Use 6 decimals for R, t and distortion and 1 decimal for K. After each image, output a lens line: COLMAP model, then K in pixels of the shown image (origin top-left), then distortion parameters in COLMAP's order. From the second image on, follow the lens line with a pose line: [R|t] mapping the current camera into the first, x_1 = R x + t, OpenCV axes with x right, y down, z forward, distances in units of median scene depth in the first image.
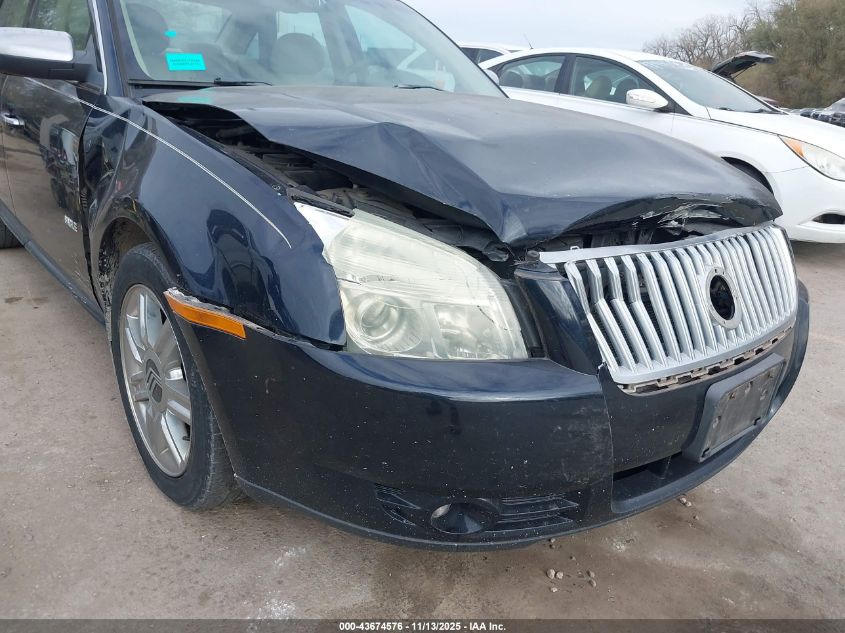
lens RADIAL K [[645.4, 0, 422.5], [0, 645.4, 316.5], [0, 0, 1]] dist [-0.000347, 0.004040]
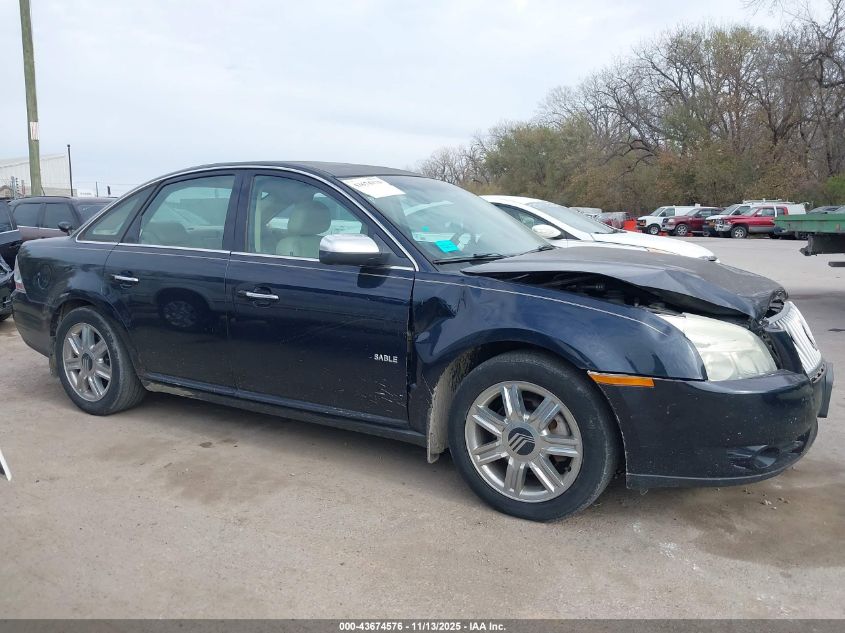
lens RADIAL K [[645.4, 0, 422.5], [0, 645.4, 316.5], [0, 0, 1]] dist [-0.000347, 0.004040]
pose [[0.940429, -0.132066, 0.313292, -1.337113], [0.189796, 0.968454, -0.161478, 0.011235], [-0.282083, 0.211320, 0.935827, -0.581099]]
